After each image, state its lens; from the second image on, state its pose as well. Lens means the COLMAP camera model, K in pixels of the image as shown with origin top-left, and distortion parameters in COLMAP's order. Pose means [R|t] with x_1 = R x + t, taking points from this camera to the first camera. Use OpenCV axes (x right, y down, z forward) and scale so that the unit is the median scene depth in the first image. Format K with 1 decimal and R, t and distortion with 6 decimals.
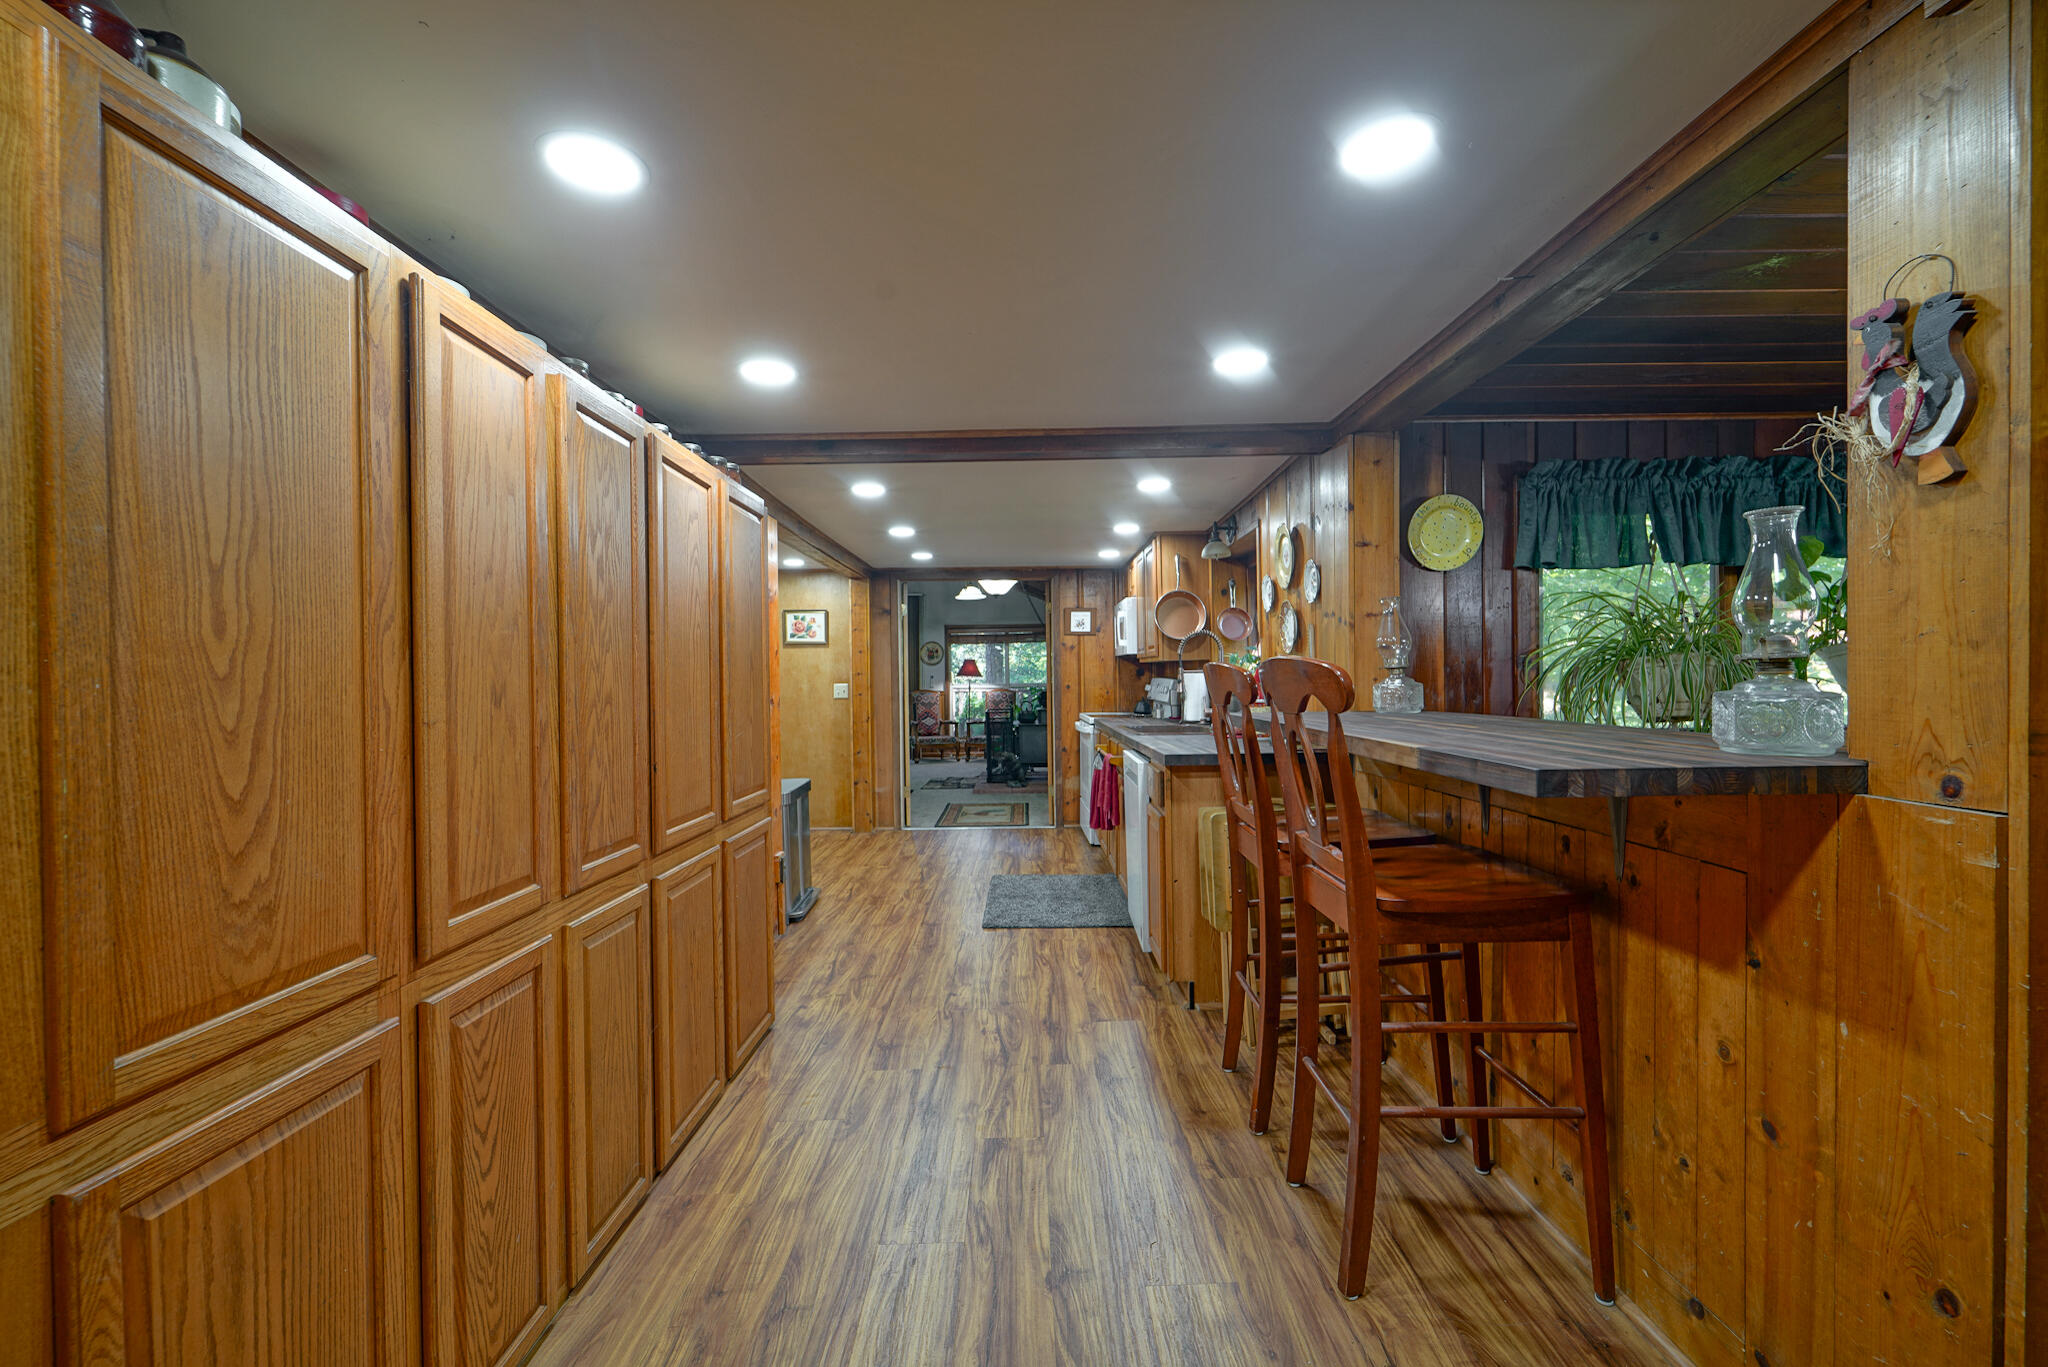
lens RADIAL K [[819.4, 0, 1009.0], [0, 819.4, 684.3], [0, 0, 1]] dist [0.003180, -0.001283]
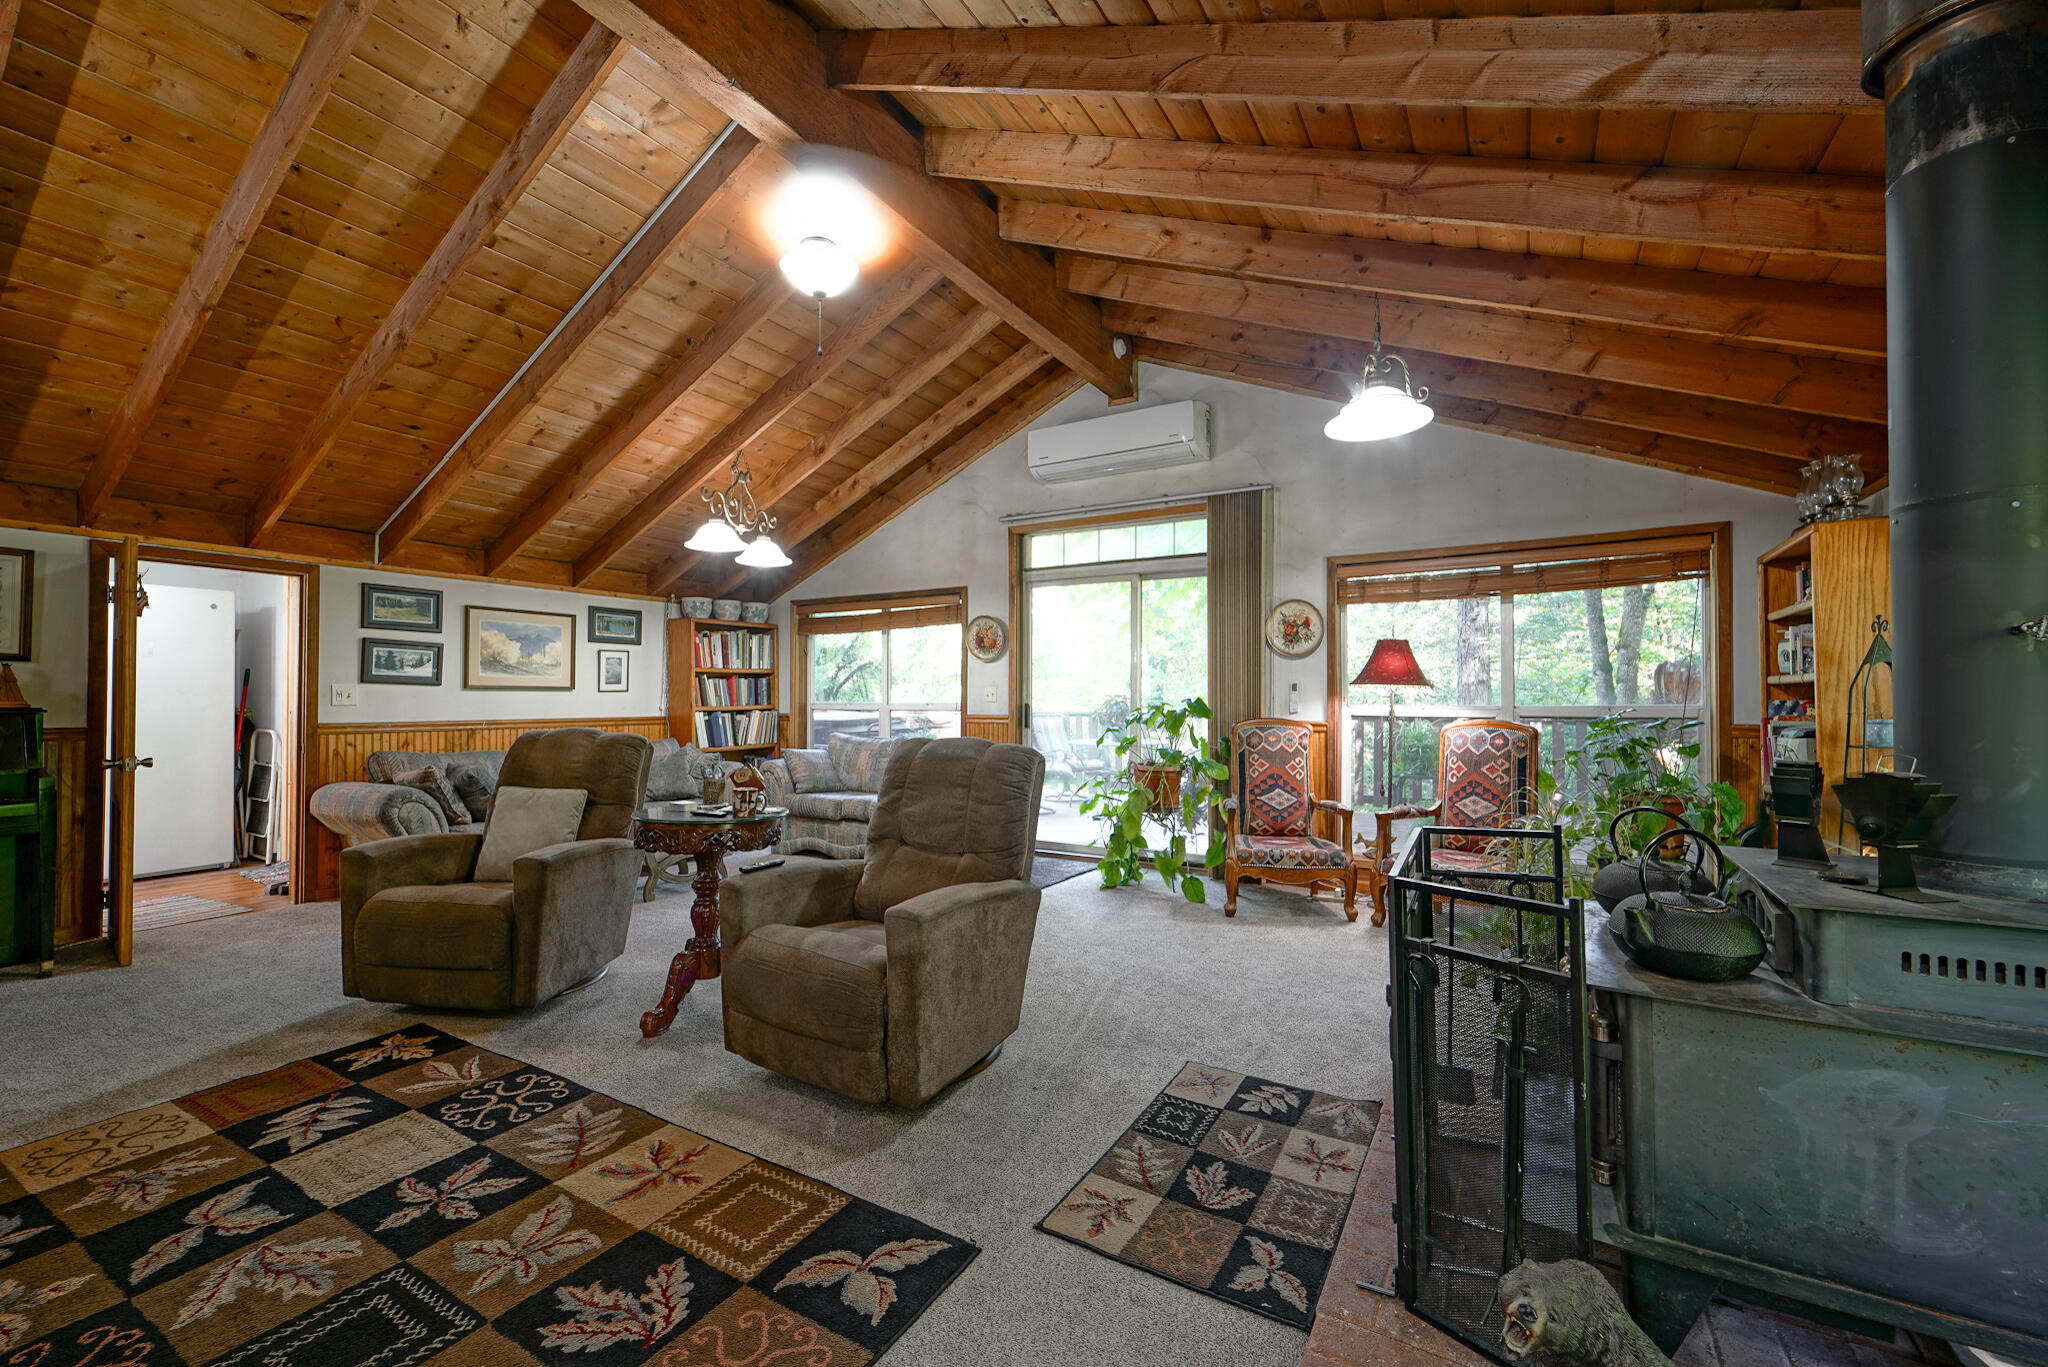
lens RADIAL K [[819.4, 0, 1028.9], [0, 819.4, 682.1], [0, 0, 1]] dist [0.003180, -0.001283]
pose [[0.868417, 0.001382, -0.495833, -0.011595], [-0.011016, 0.999803, -0.016507, -0.005769], [0.495712, 0.019797, 0.868261, 1.107023]]
